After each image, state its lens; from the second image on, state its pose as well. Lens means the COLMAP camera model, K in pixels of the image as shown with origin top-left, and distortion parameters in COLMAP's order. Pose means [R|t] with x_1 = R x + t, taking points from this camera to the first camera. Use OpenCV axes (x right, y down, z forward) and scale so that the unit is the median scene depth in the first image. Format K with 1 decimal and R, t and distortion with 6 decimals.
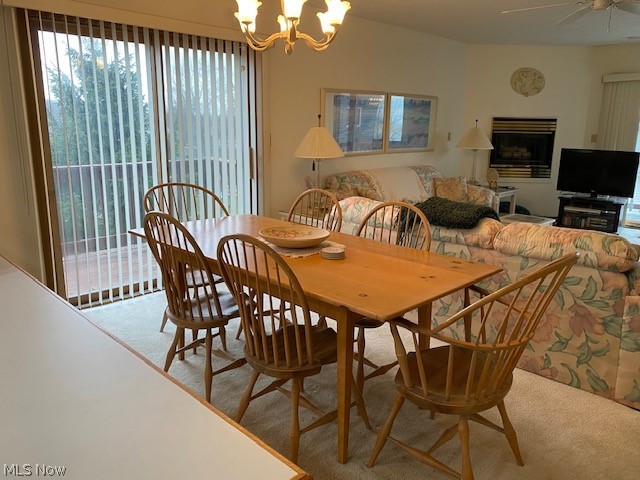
lens RADIAL K [[495.6, 0, 317.3], [0, 495.6, 238.0], [0, 0, 1]] dist [0.034032, -0.048176]
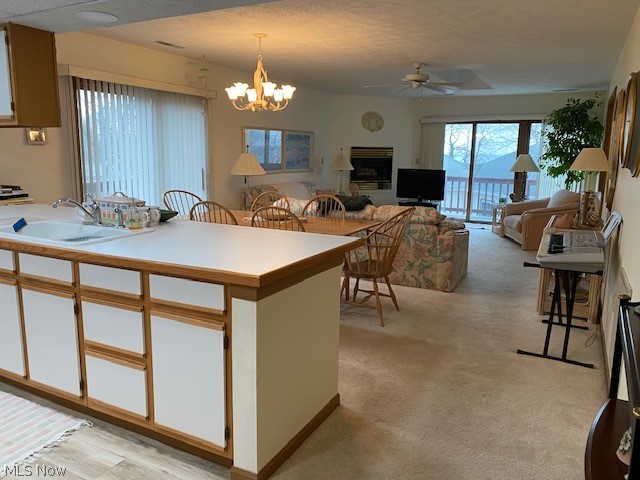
lens RADIAL K [[495.6, 0, 318.3], [0, 495.6, 237.0], [0, 0, 1]] dist [0.034032, -0.048176]
pose [[0.953941, -0.049756, 0.295839, -0.175574], [0.064602, 0.997084, -0.040613, 0.066268], [-0.292956, 0.057855, 0.954374, -0.312537]]
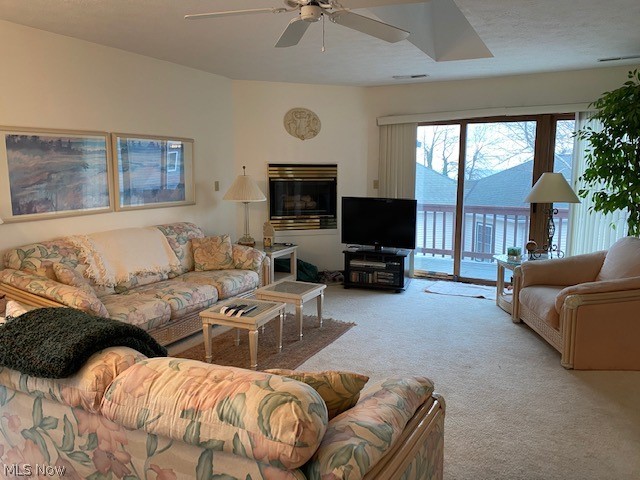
lens RADIAL K [[495.6, 0, 316.4], [0, 495.6, 236.3], [0, 0, 1]] dist [0.034032, -0.048176]
pose [[0.952557, -0.053700, 0.299586, 0.190385], [0.079526, 0.994031, -0.074680, -0.050146], [-0.293787, 0.094962, 0.951142, 0.186376]]
